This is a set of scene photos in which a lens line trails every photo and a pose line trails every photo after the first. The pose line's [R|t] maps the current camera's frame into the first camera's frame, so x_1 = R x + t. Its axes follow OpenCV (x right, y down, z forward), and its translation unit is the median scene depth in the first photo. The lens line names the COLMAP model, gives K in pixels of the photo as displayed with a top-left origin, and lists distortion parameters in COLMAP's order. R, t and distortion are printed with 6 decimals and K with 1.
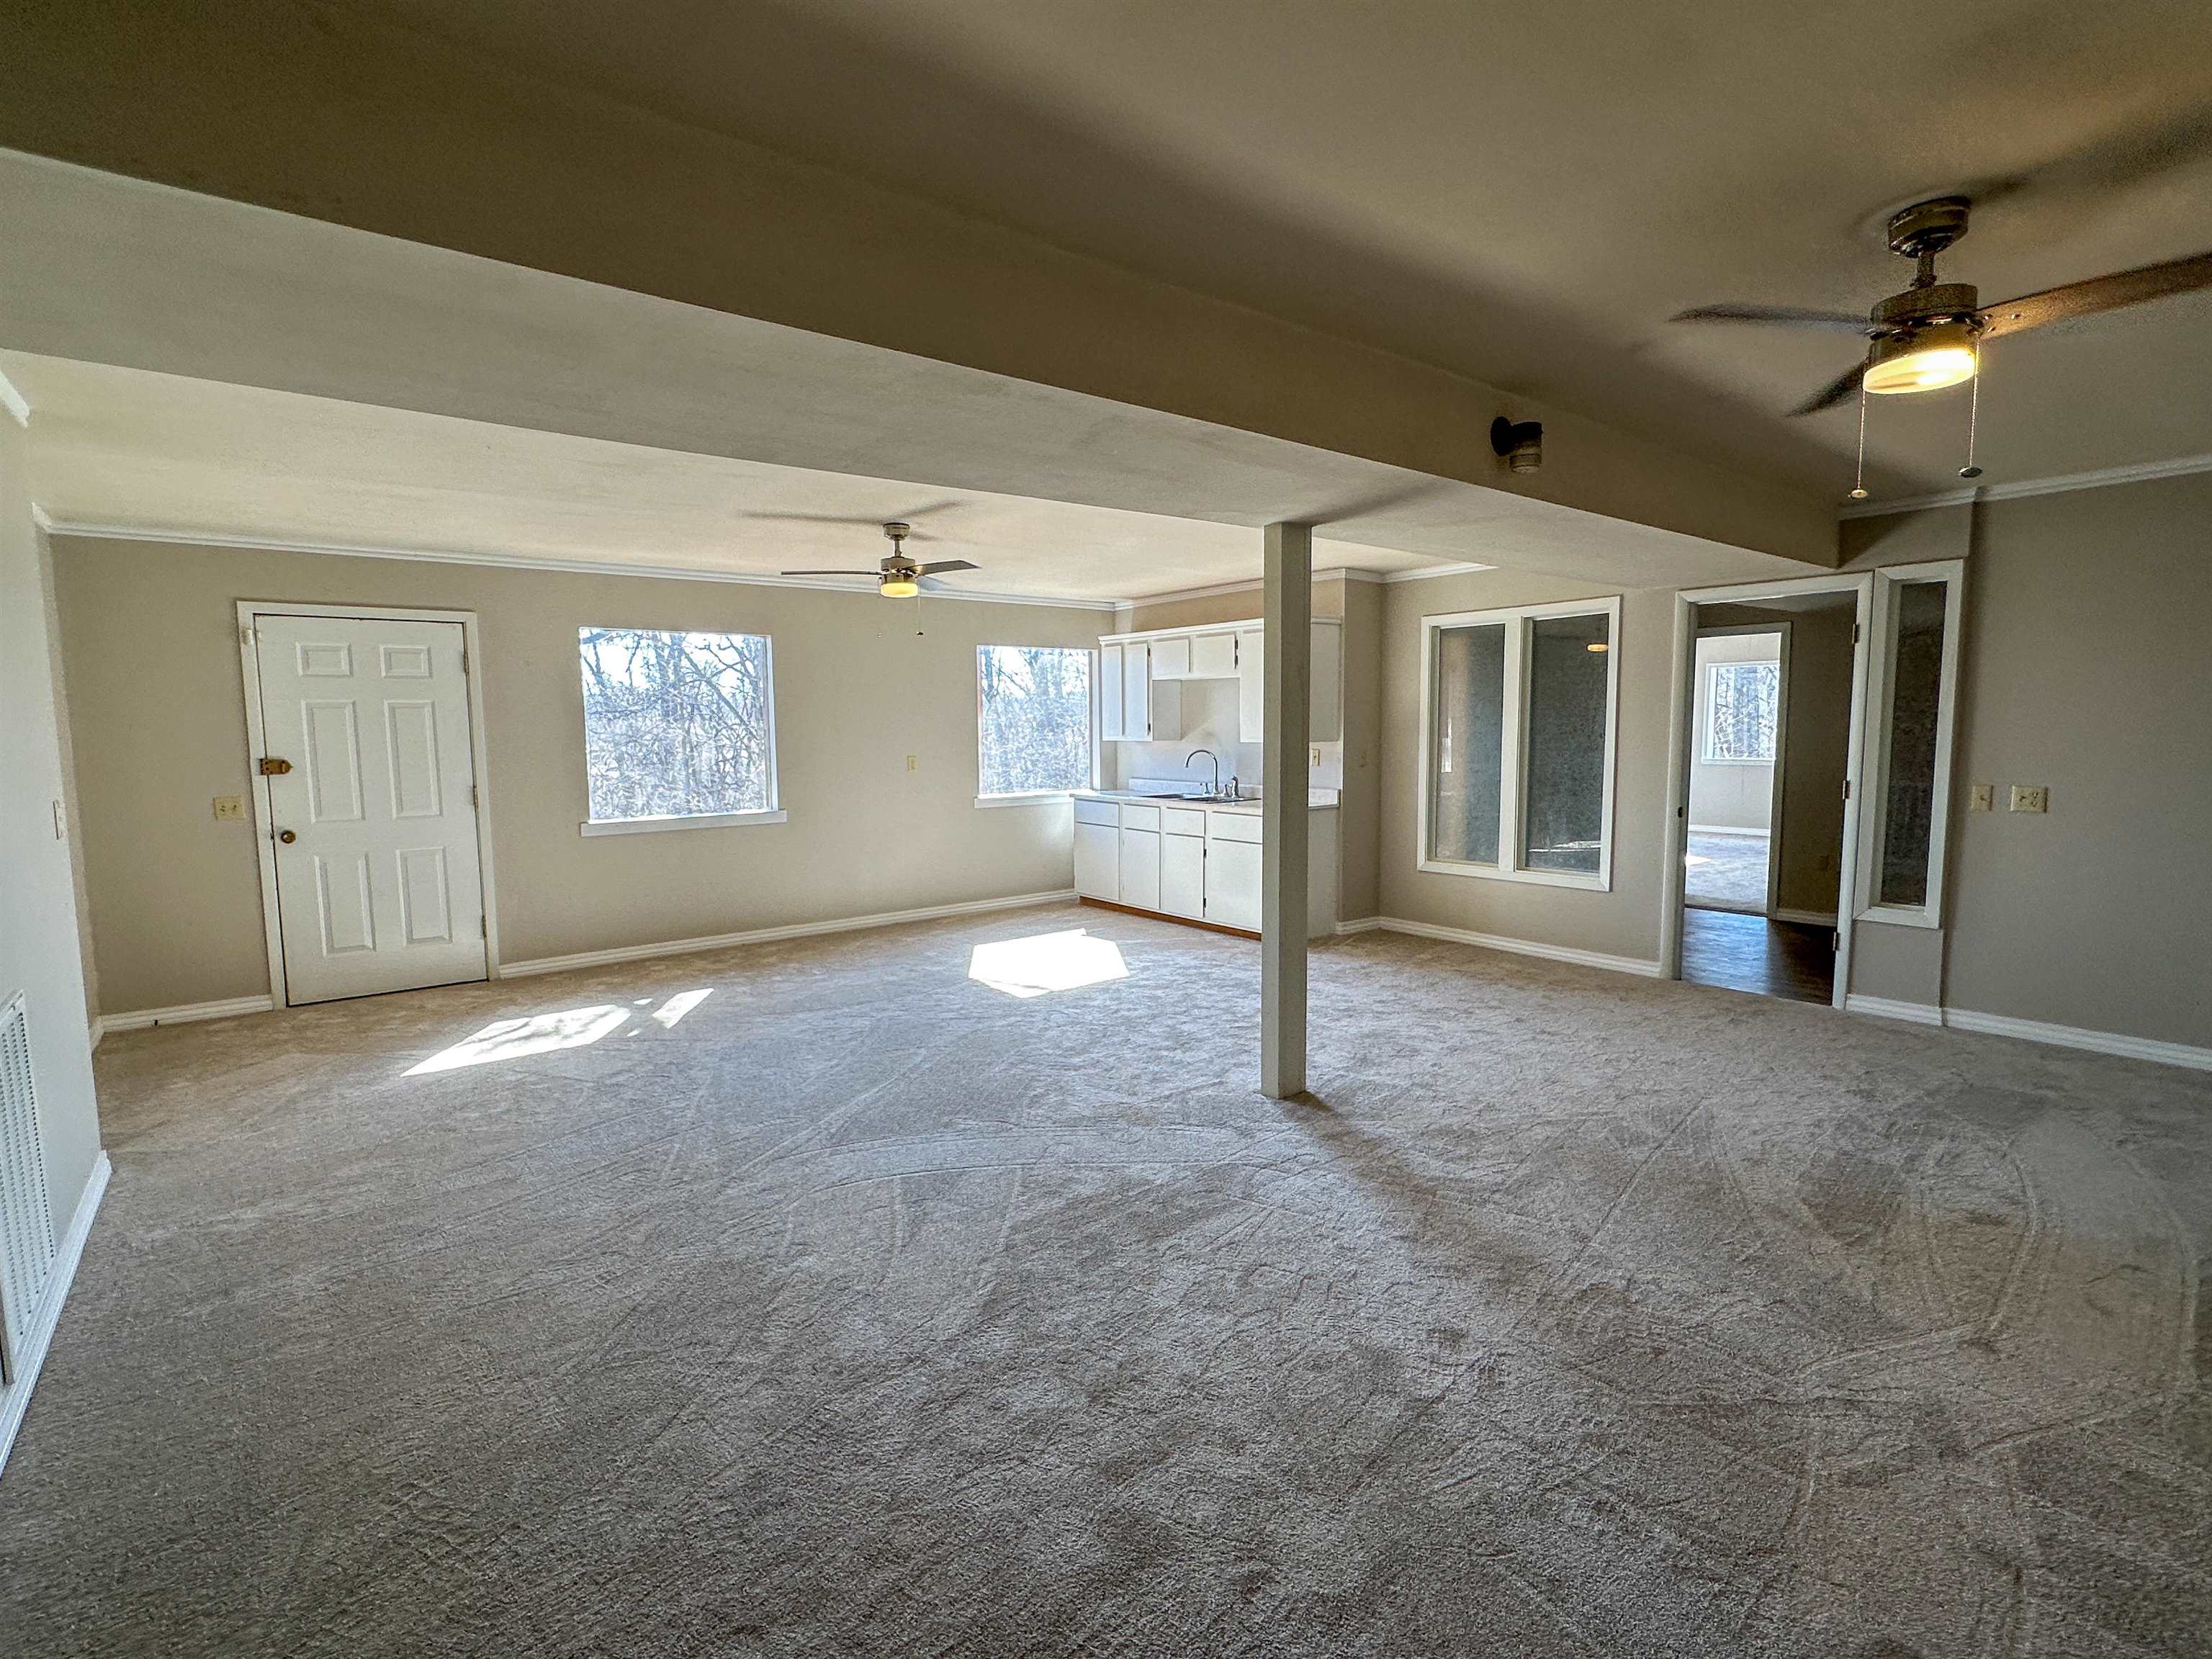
lens RADIAL K [[1049.4, 0, 1101.8], [0, 1049.4, 825.0], [0, 0, 1]] dist [-0.001183, 0.000180]
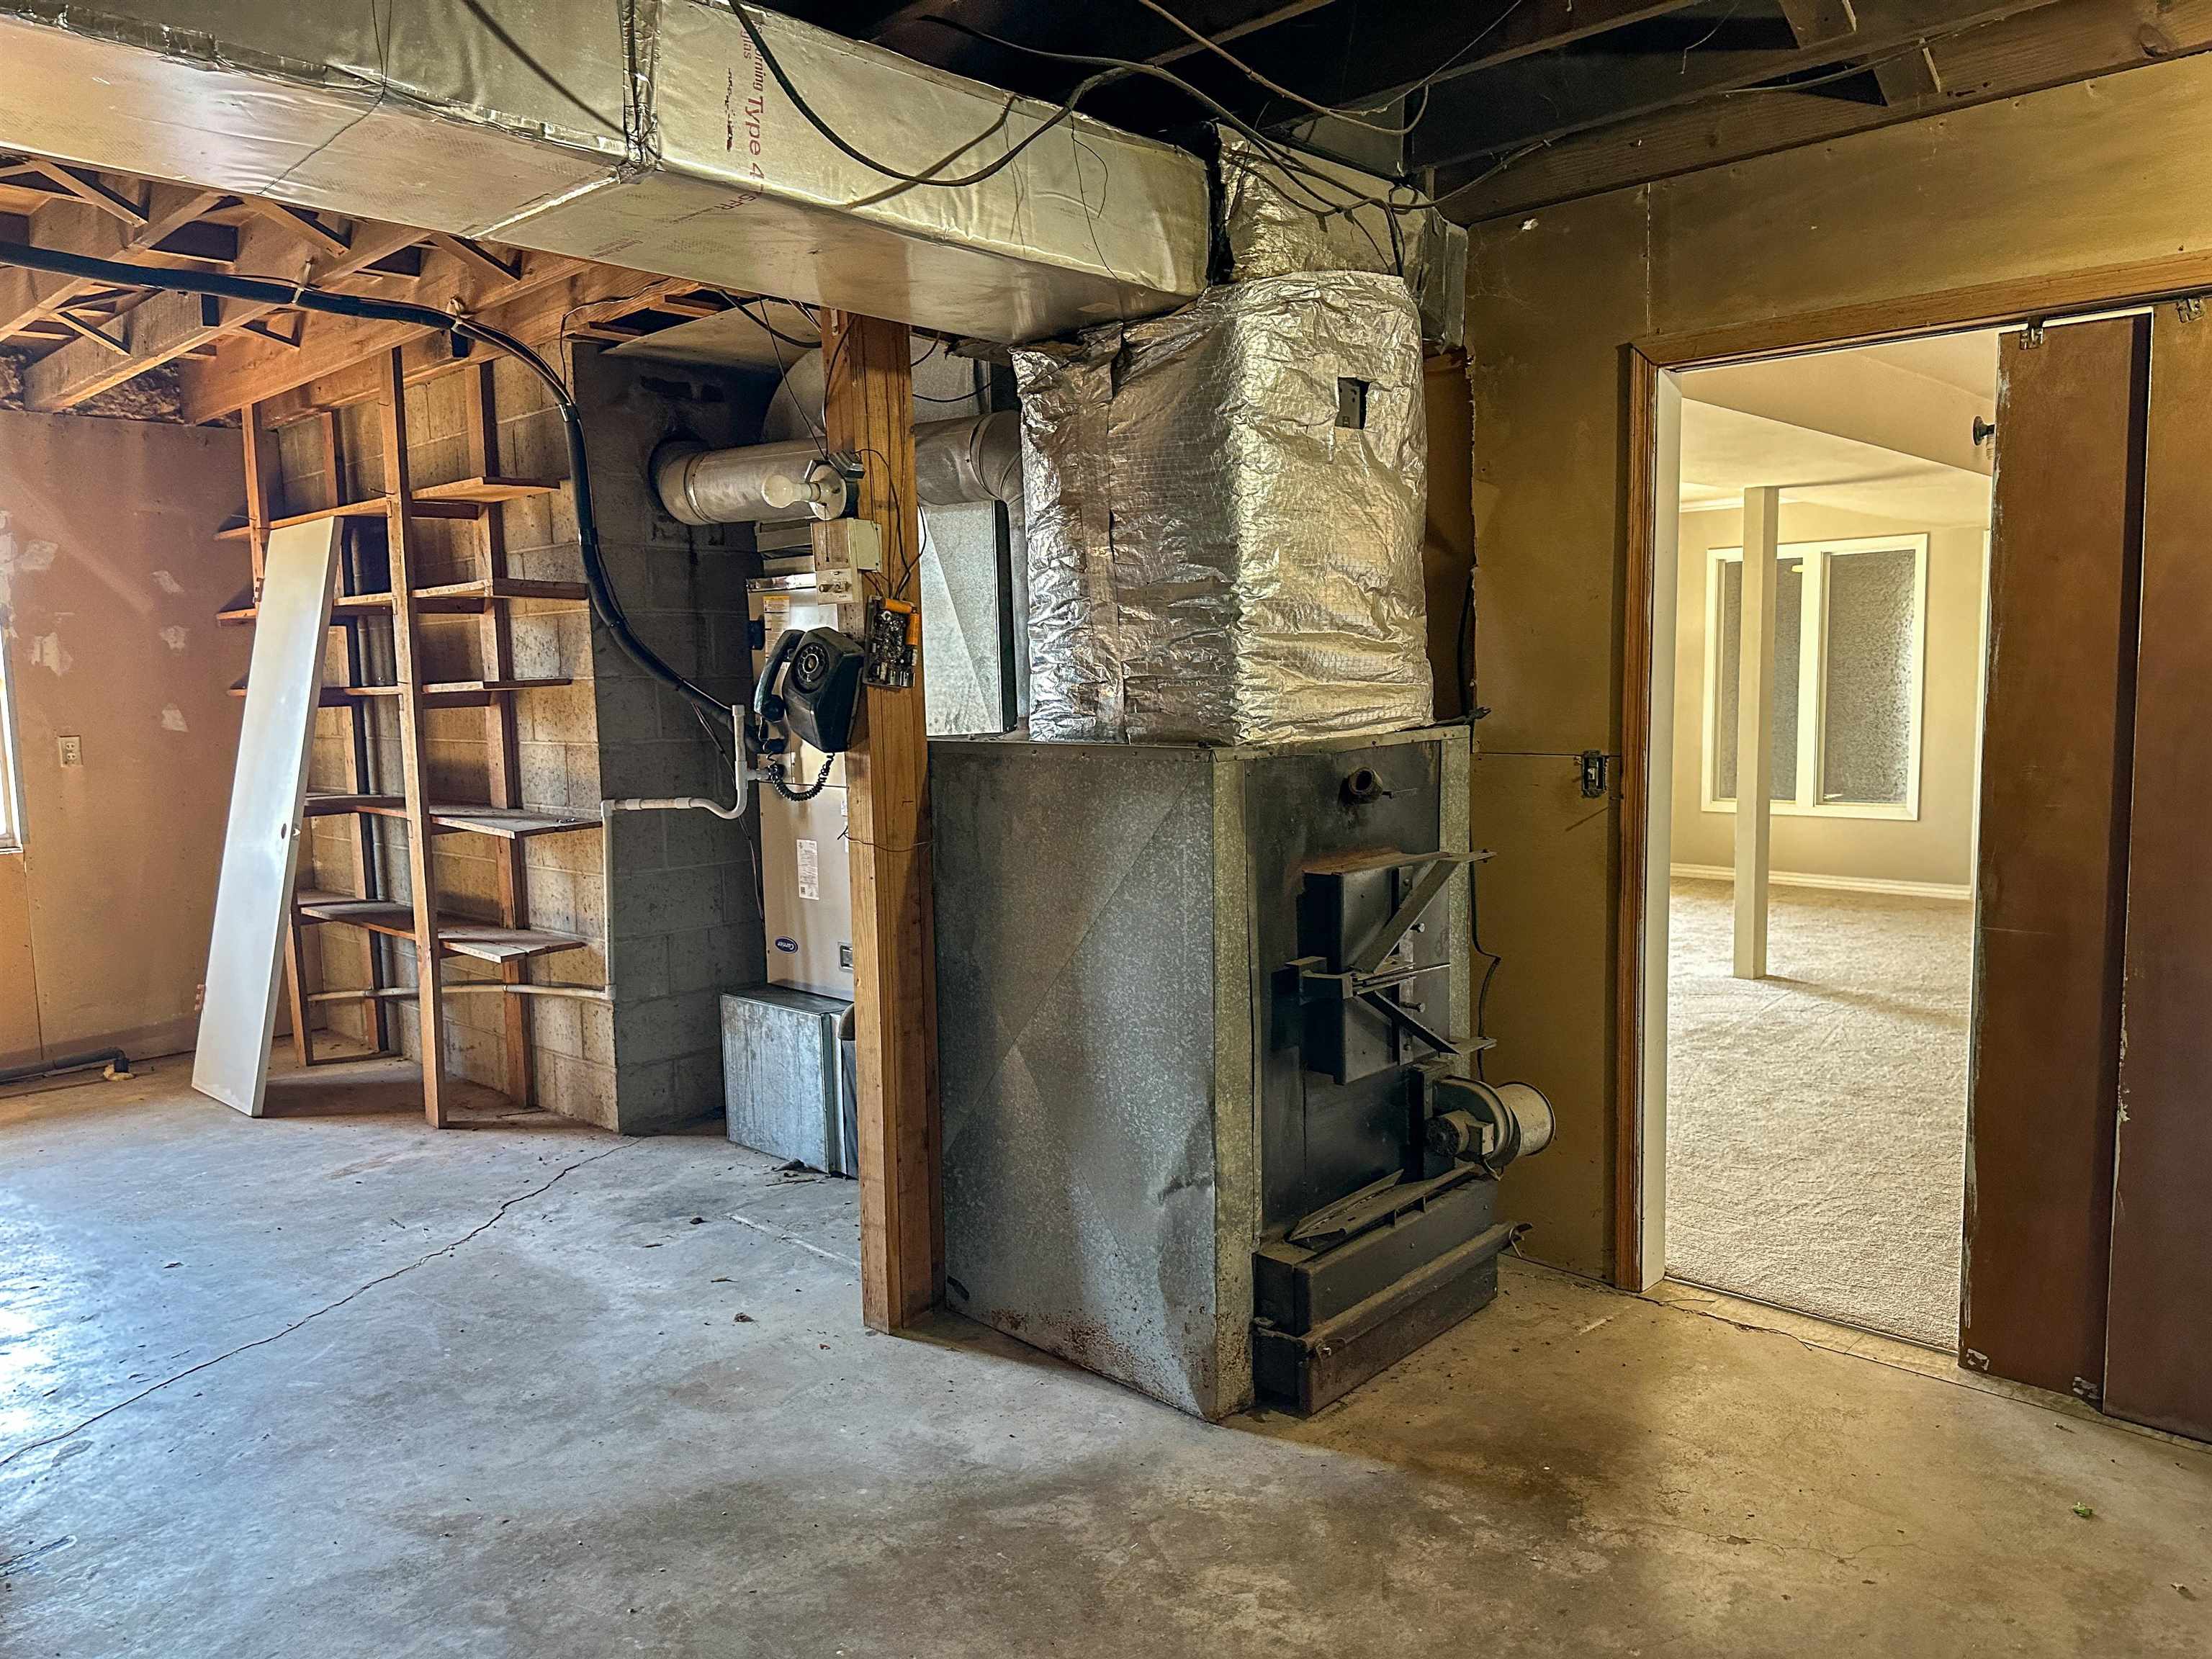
lens RADIAL K [[1561.6, 0, 1106.3], [0, 1561.6, 831.3], [0, 0, 1]] dist [0.007727, 0.001239]
pose [[0.990864, -0.026610, 0.132217, -0.686377], [0.025623, 0.999630, 0.009160, 0.053487], [-0.132412, -0.005688, 0.991179, -0.559337]]
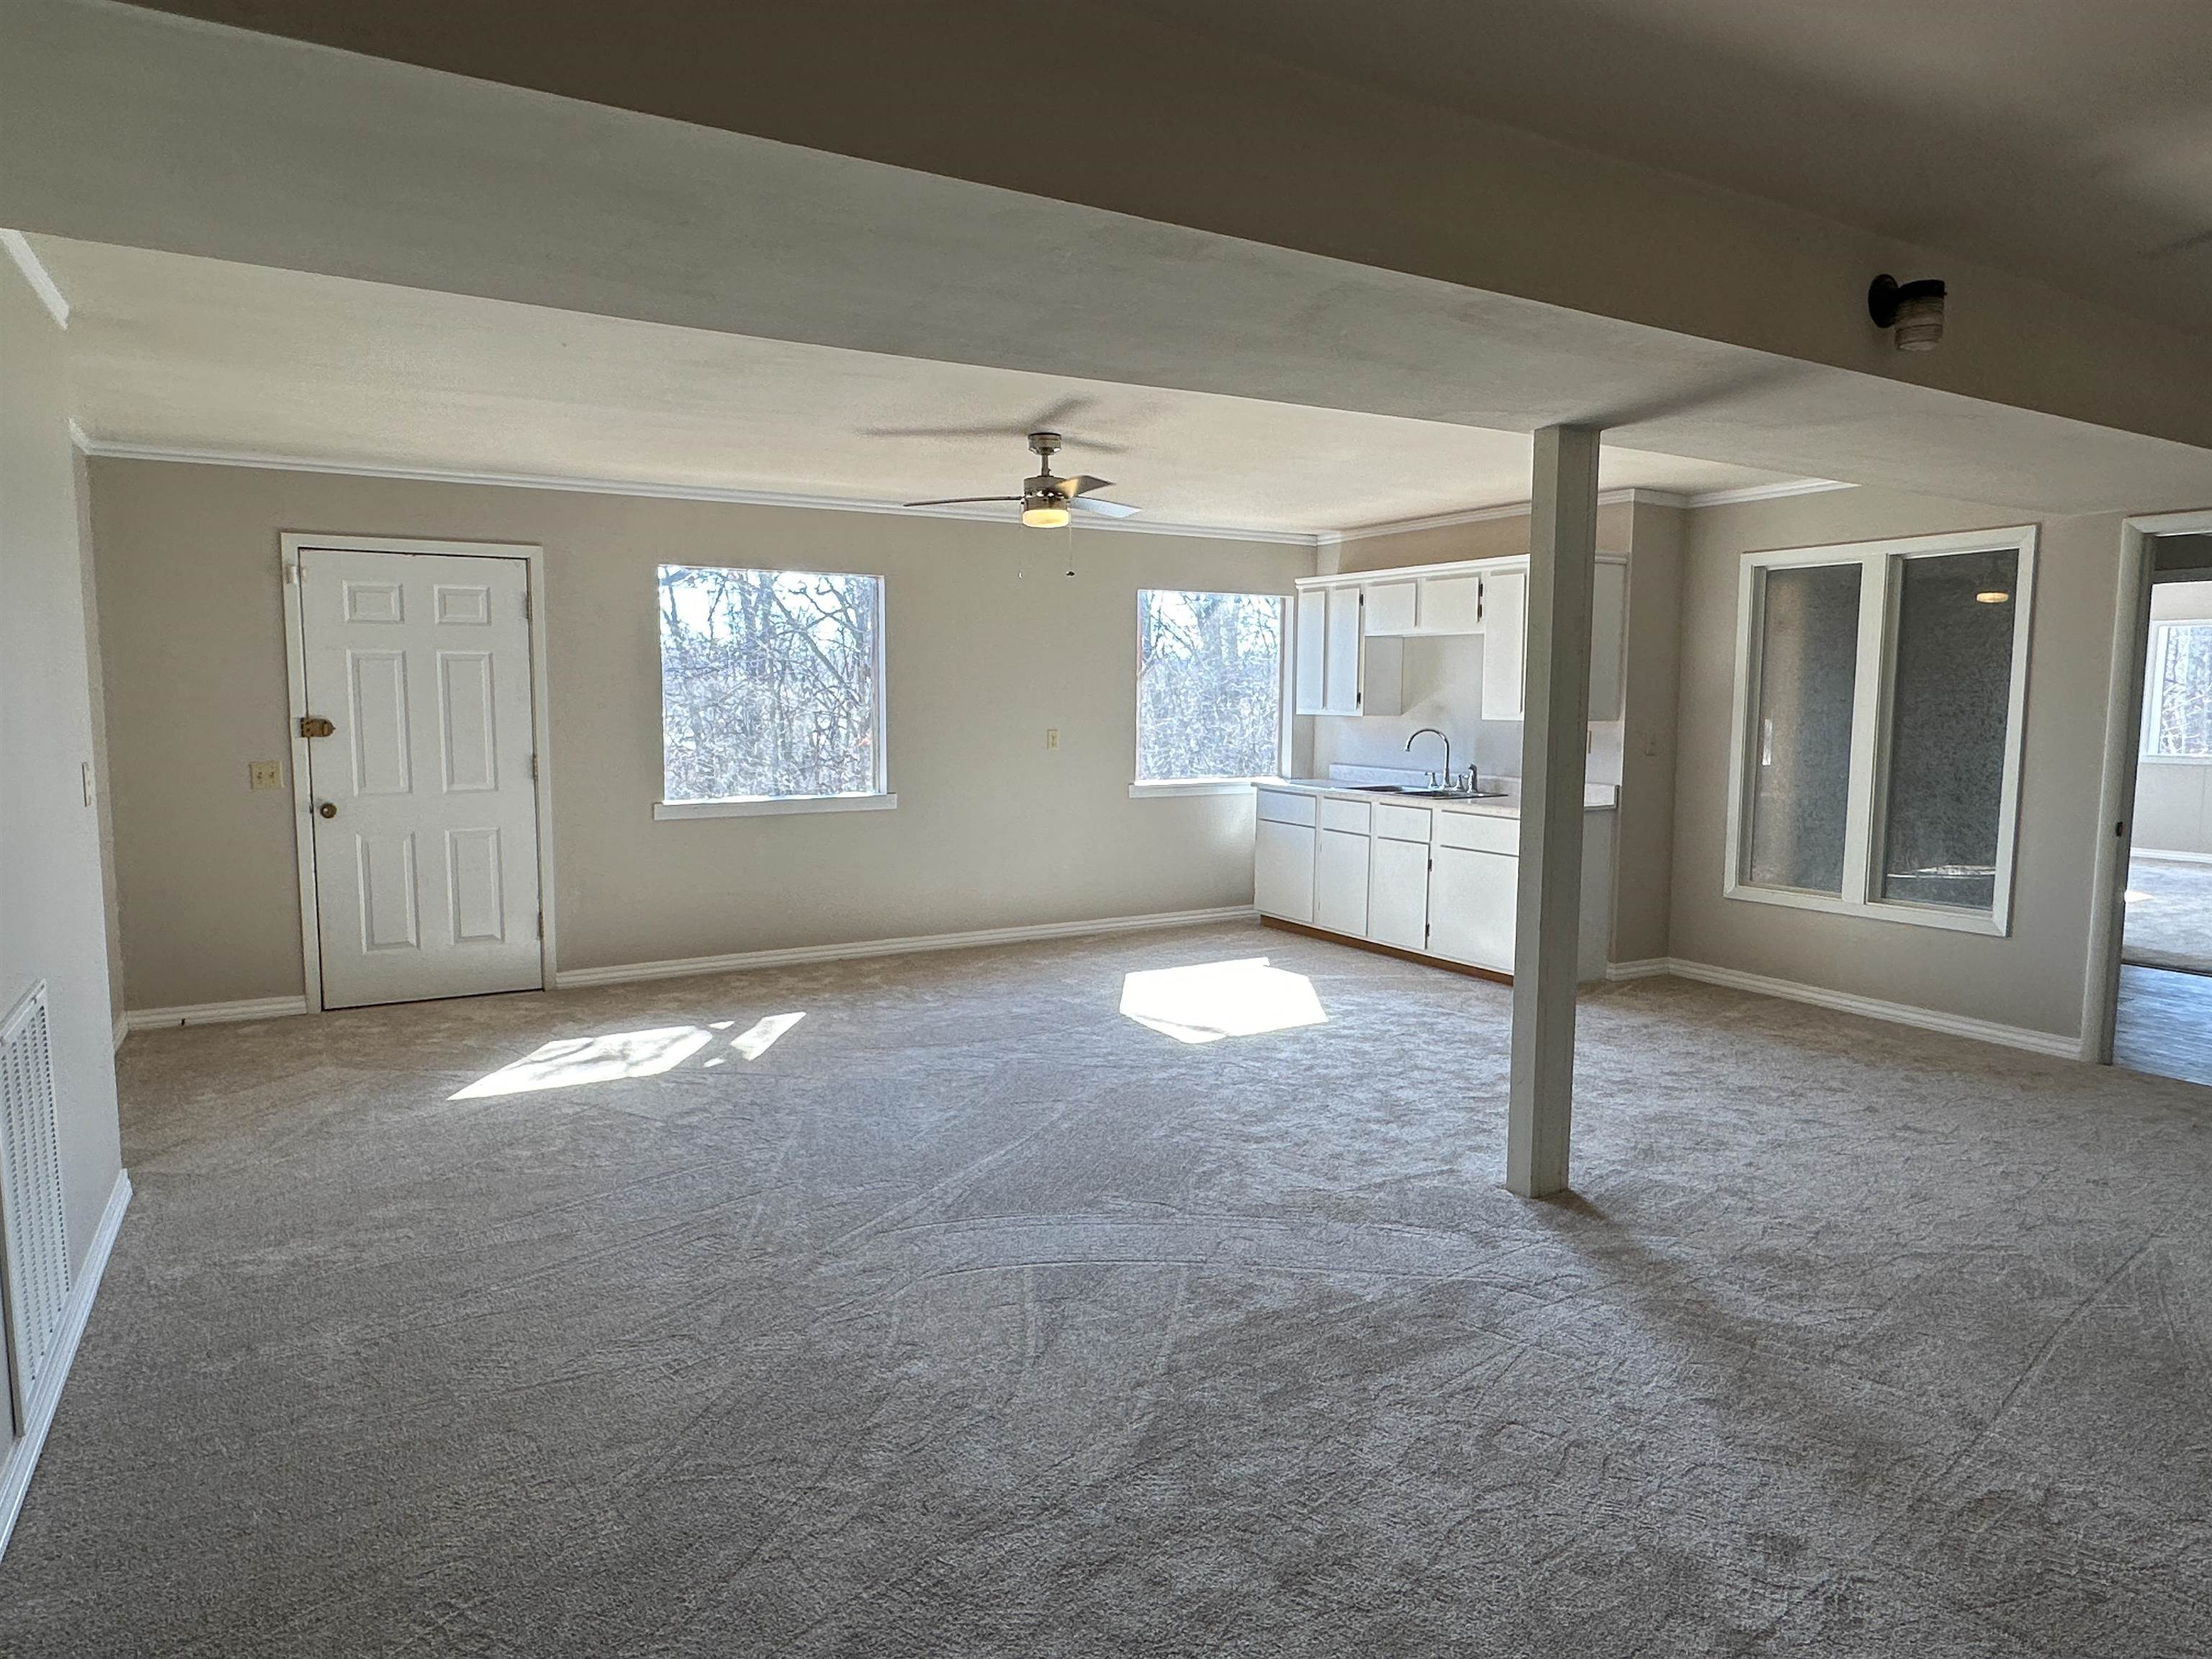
lens RADIAL K [[1339.0, 0, 1102.8], [0, 1339.0, 823.8], [0, 0, 1]] dist [-0.002762, 0.001217]
pose [[0.990557, 0.028621, -0.134077, -0.011621], [-0.028295, 0.999590, 0.004335, -0.000445], [0.134146, -0.000500, 0.990961, 0.013210]]
